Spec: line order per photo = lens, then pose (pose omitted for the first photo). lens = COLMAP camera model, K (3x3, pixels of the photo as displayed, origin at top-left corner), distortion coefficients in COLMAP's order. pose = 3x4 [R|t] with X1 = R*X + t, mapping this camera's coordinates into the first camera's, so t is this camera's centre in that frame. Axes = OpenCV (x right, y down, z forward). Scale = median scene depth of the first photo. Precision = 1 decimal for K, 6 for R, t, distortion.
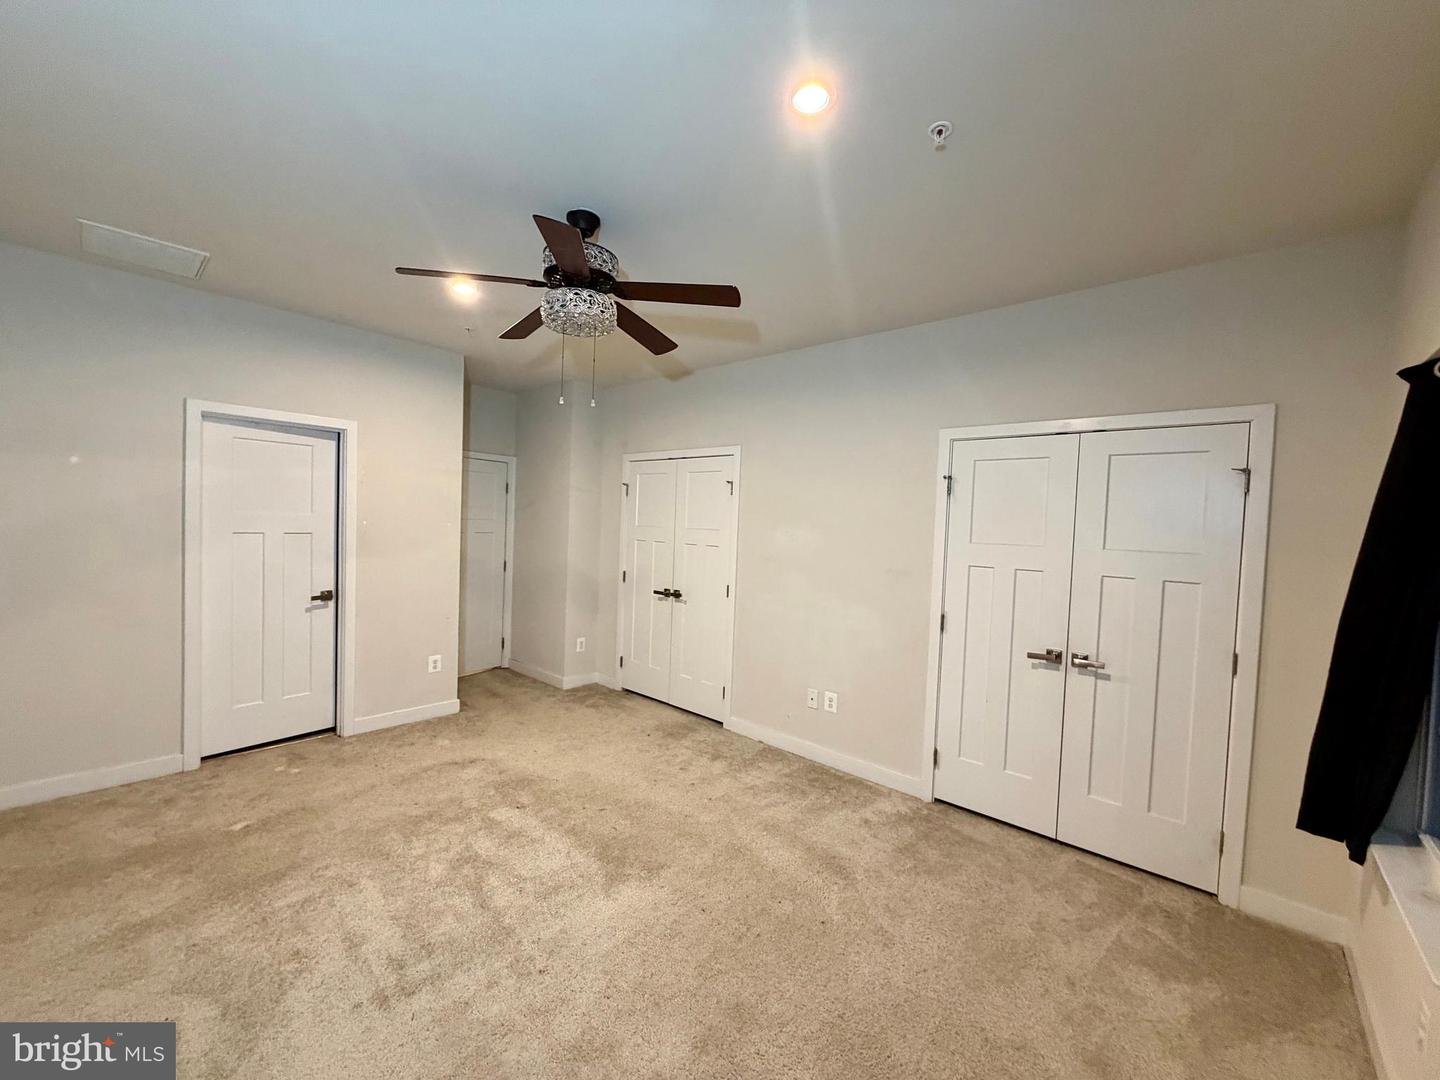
lens RADIAL K [[571.6, 0, 716.1], [0, 571.6, 539.9], [0, 0, 1]] dist [-0.000497, 0.000153]
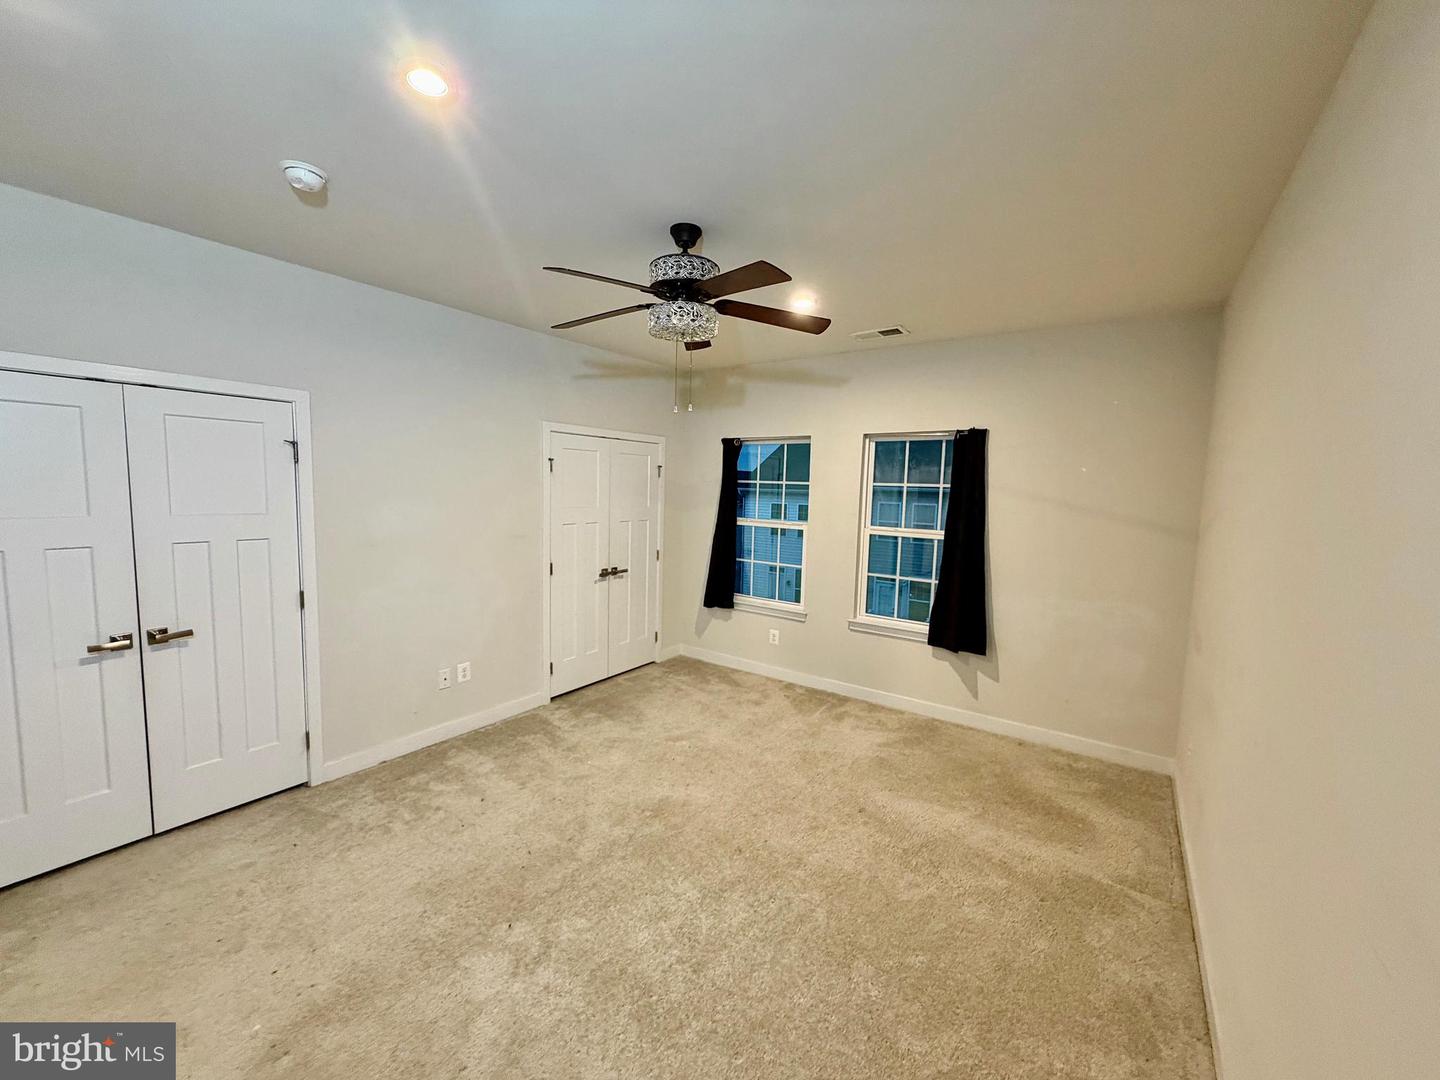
lens RADIAL K [[566.4, 0, 710.6], [0, 566.4, 540.9], [0, 0, 1]] dist [-0.001493, 0.000021]
pose [[-0.102786, -0.129062, 0.986295, -0.862191], [0.006113, 0.991446, 0.130373, -0.082514], [-0.994685, 0.019429, -0.101118, 0.701274]]
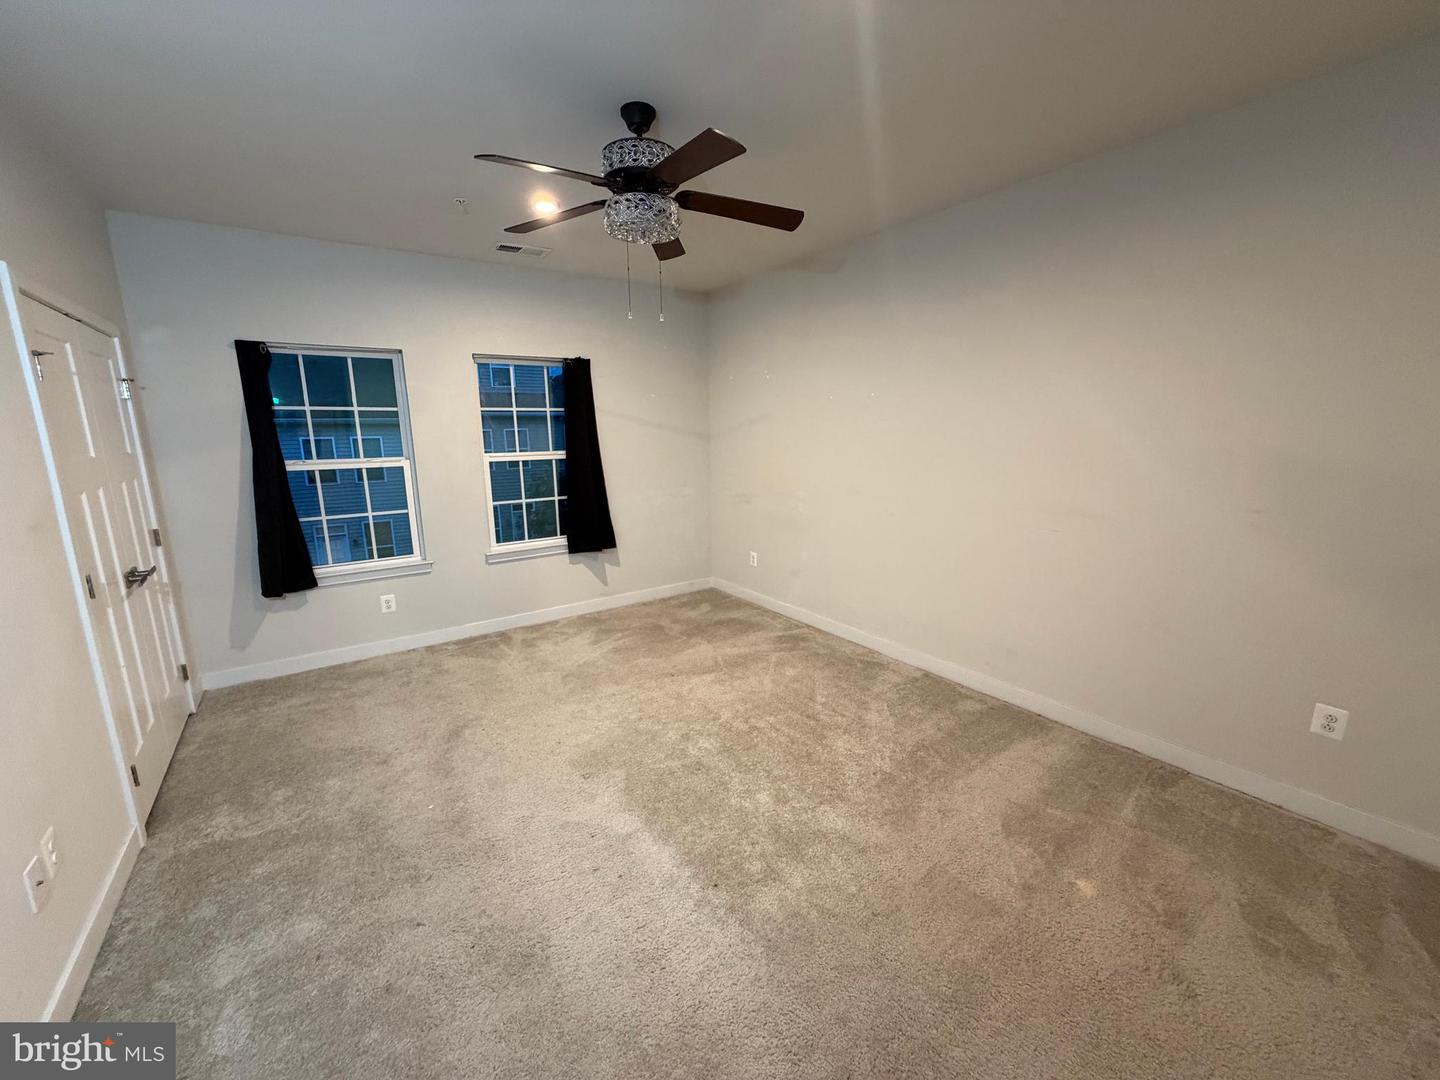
lens RADIAL K [[591.1, 0, 720.0], [0, 591.1, 540.0], [0, 0, 1]] dist [0.021714, 0.000079]
pose [[-0.971568, -0.067995, 0.226787, -0.423549], [-0.011413, 0.970211, 0.241992, -0.082174], [-0.236486, 0.232524, -0.943402, 1.359242]]
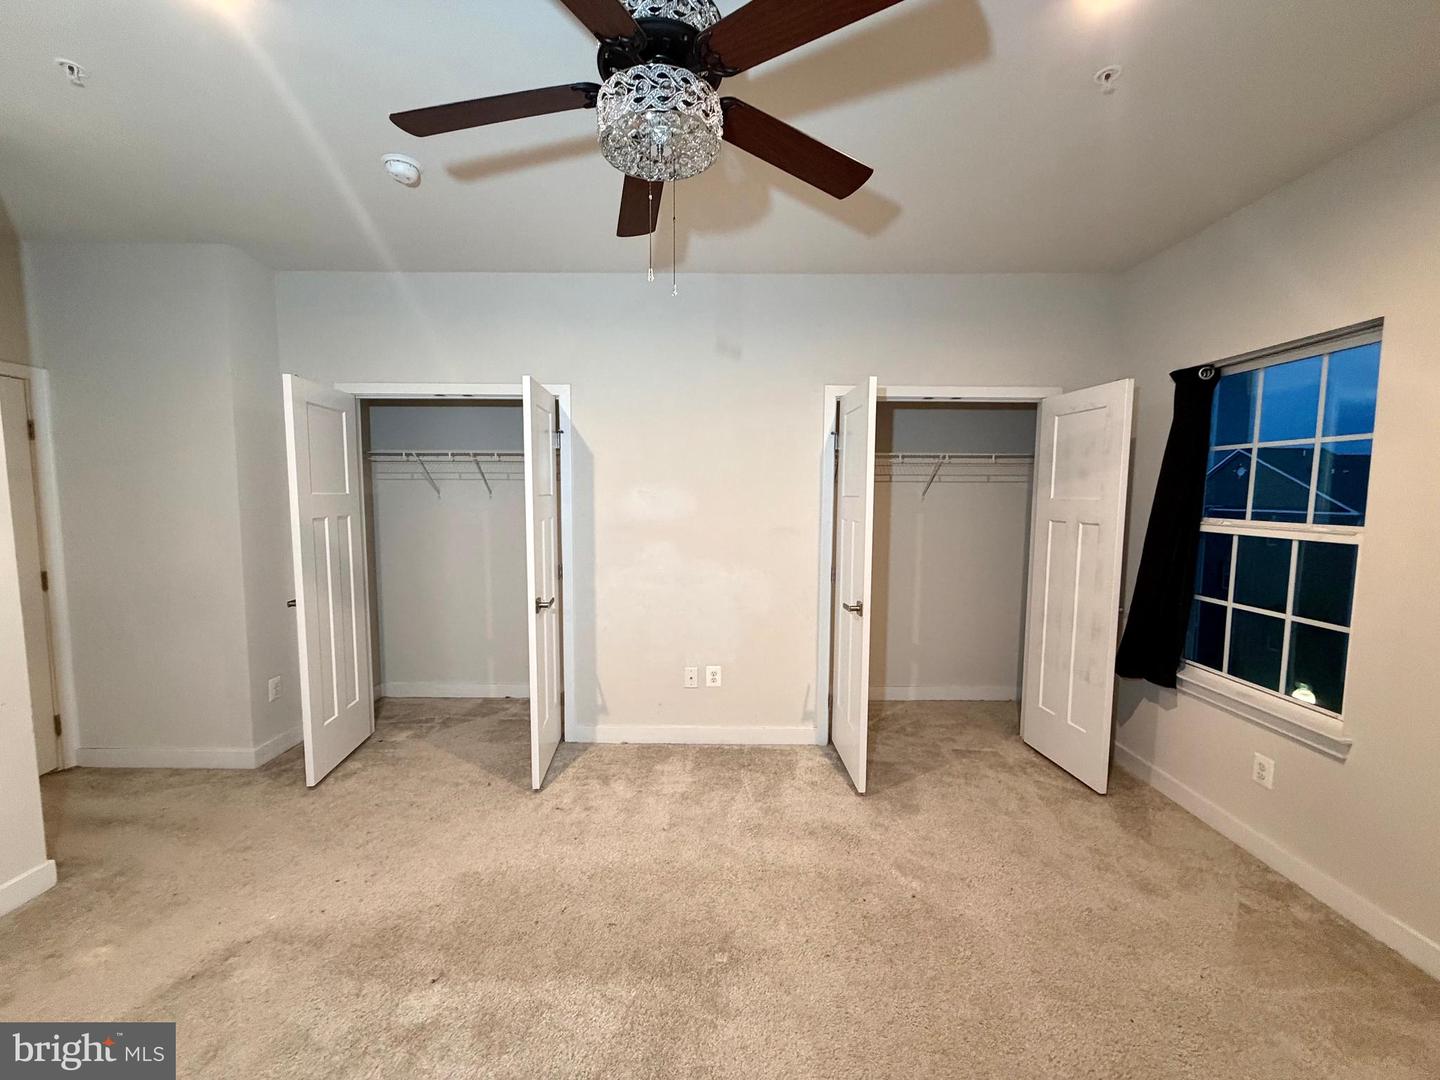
lens RADIAL K [[571.6, 0, 716.1], [0, 571.6, 539.9], [0, 0, 1]] dist [-0.000497, 0.000153]
pose [[0.745493, -0.087736, 0.660714, -0.410871], [0.043048, 0.995567, 0.083629, -0.012930], [-0.665122, -0.033902, 0.745965, 0.336598]]
